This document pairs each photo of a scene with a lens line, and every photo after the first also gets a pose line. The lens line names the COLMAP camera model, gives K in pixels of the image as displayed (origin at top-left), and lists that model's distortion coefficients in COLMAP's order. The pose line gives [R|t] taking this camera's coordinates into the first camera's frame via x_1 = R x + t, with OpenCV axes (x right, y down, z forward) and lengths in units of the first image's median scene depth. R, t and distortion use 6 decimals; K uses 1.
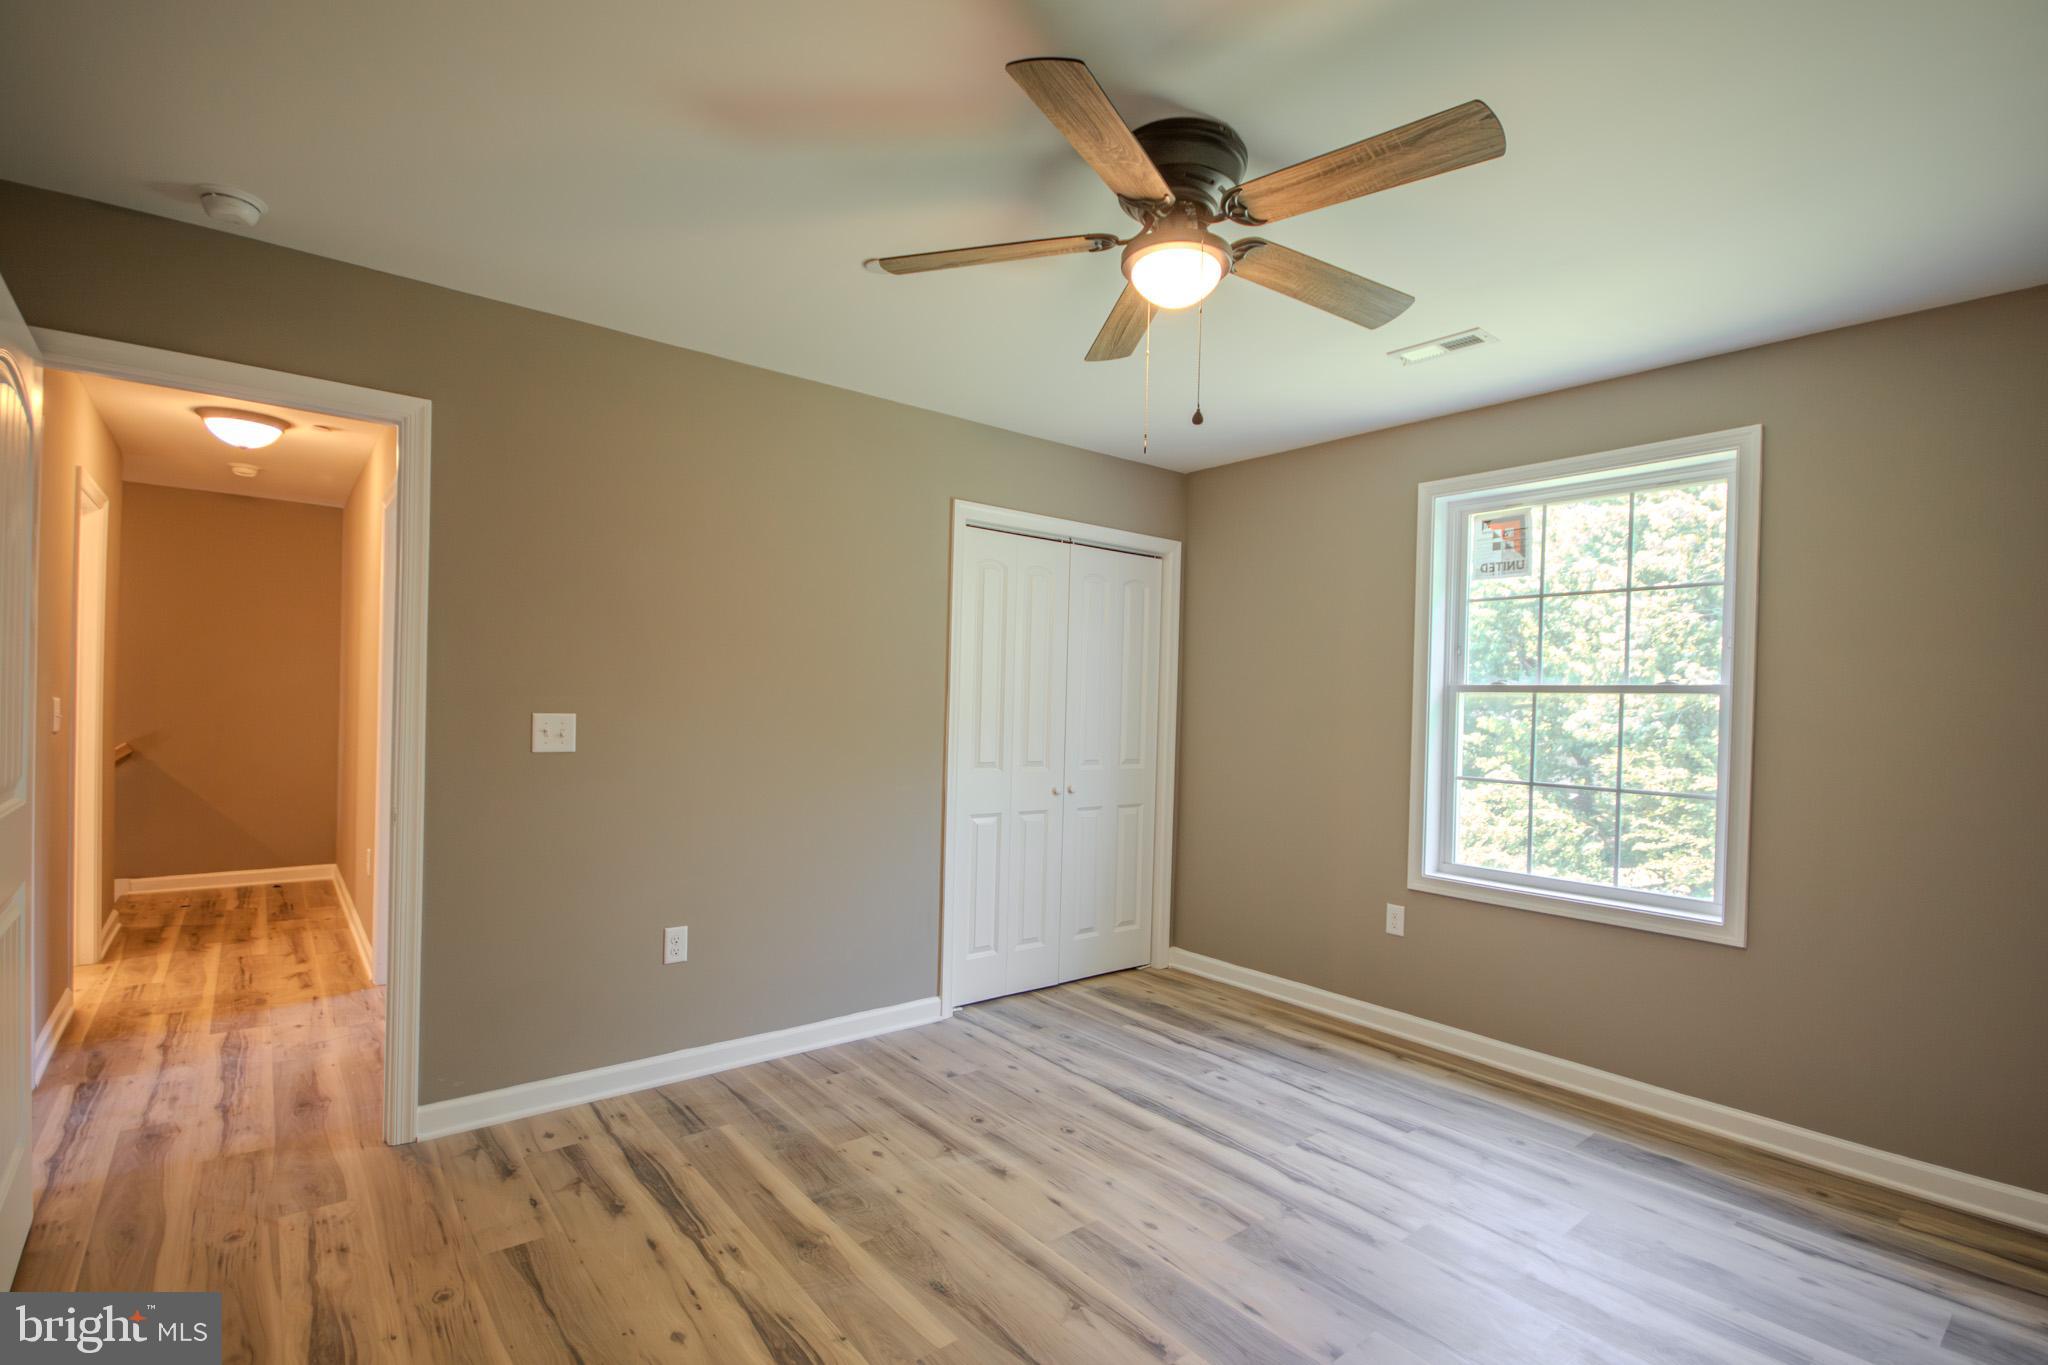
lens RADIAL K [[963.1, 0, 1025.0], [0, 963.1, 698.3], [0, 0, 1]] dist [0.010224, -0.009514]
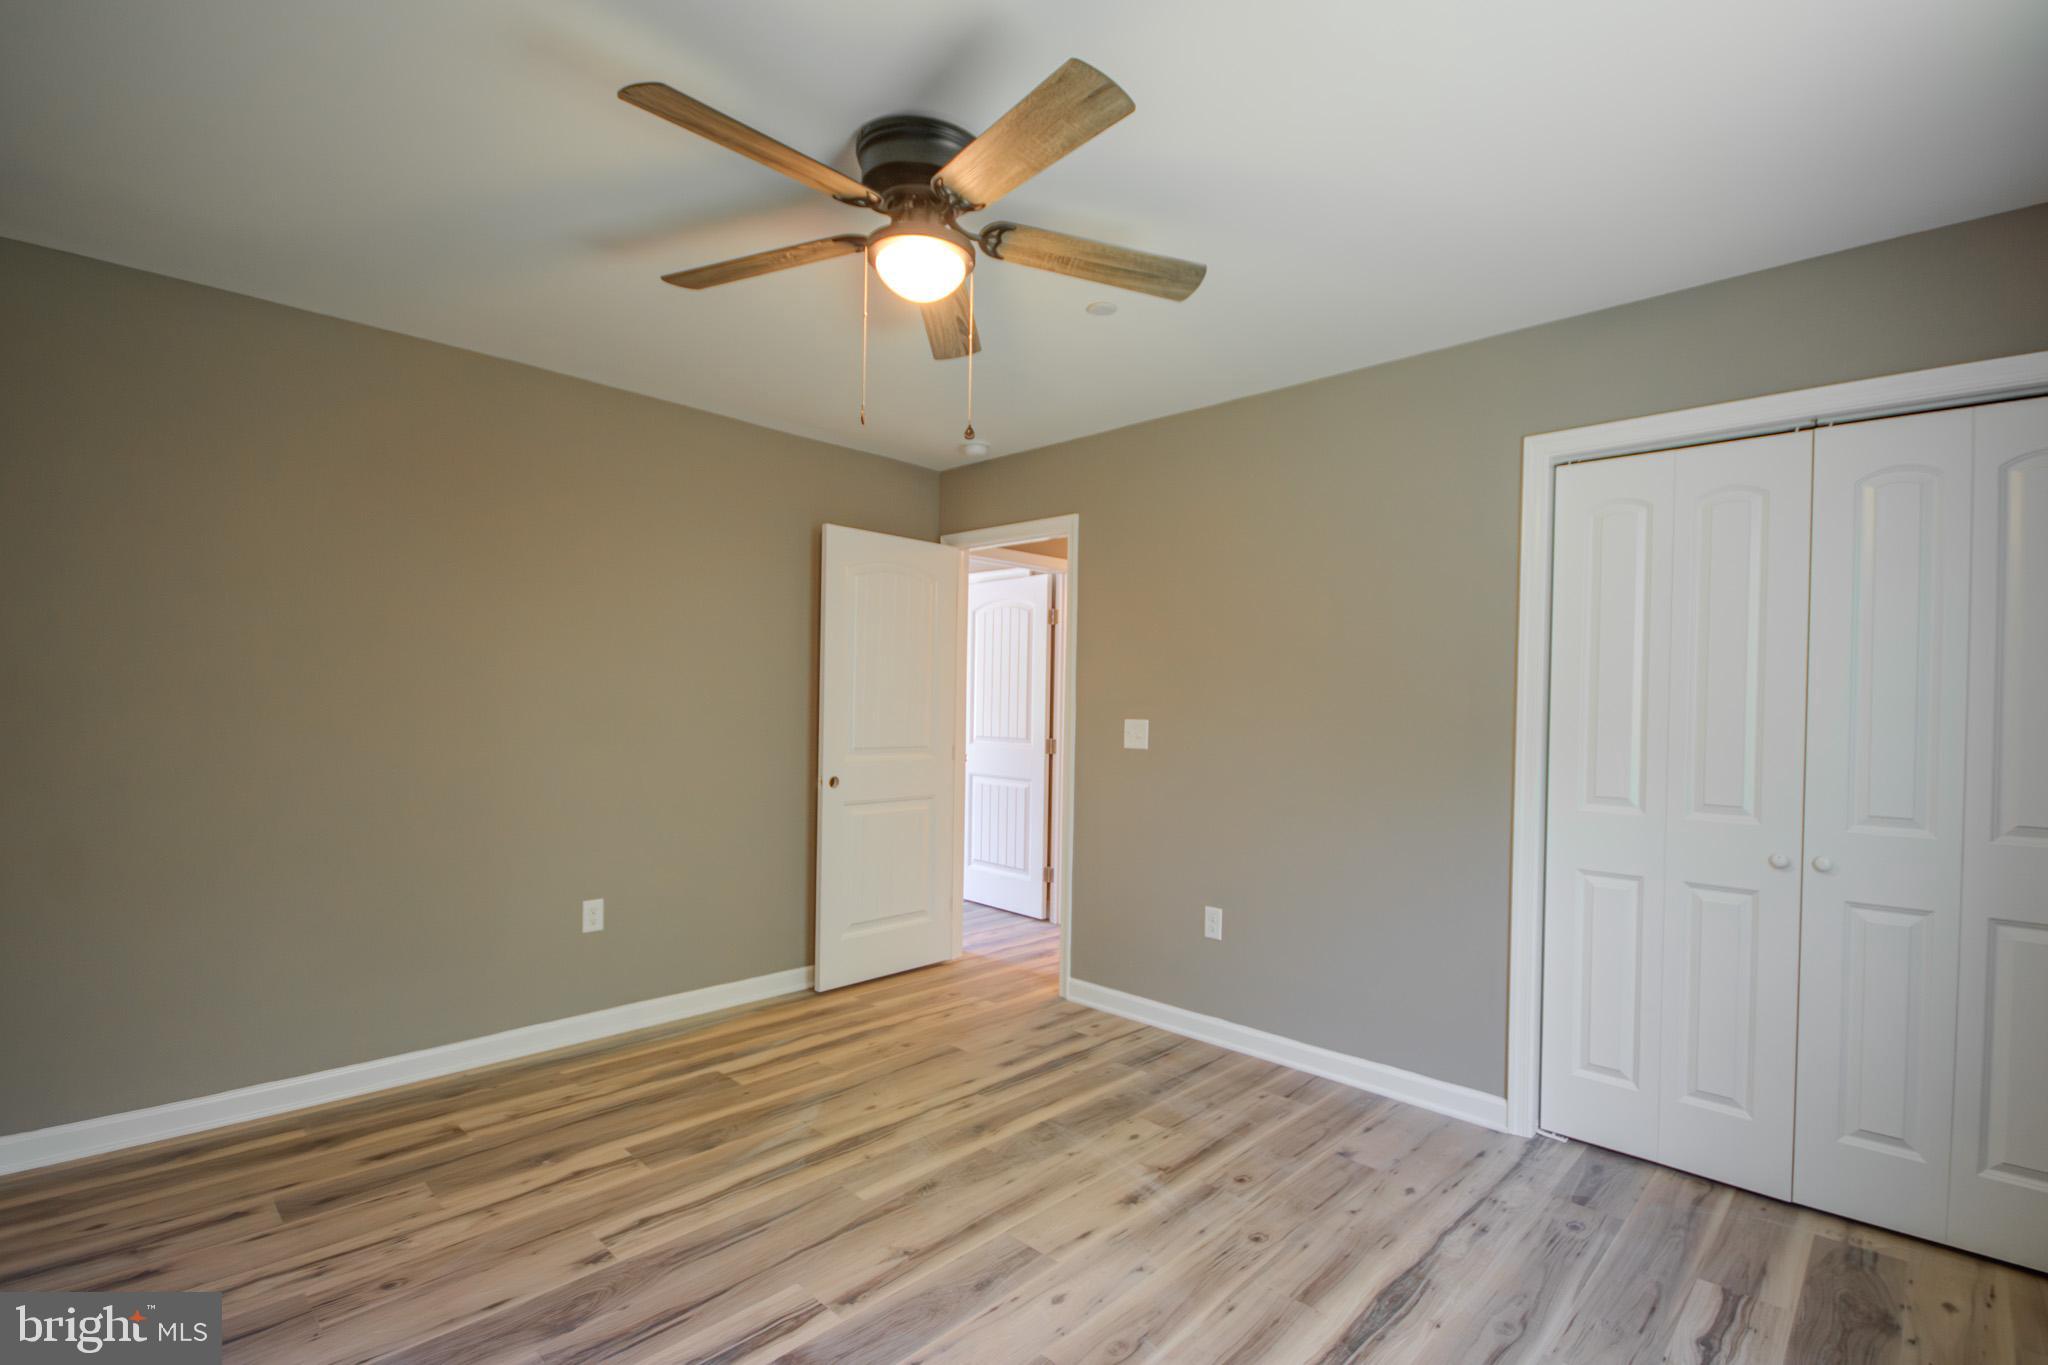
lens RADIAL K [[963.1, 0, 1044.0], [0, 963.1, 688.3], [0, 0, 1]] dist [0.010224, -0.009514]
pose [[0.106758, -0.042311, -0.993384, 0.743838], [-0.007053, 0.999037, -0.043309, 0.027391], [0.994260, 0.011630, 0.106357, 0.653924]]
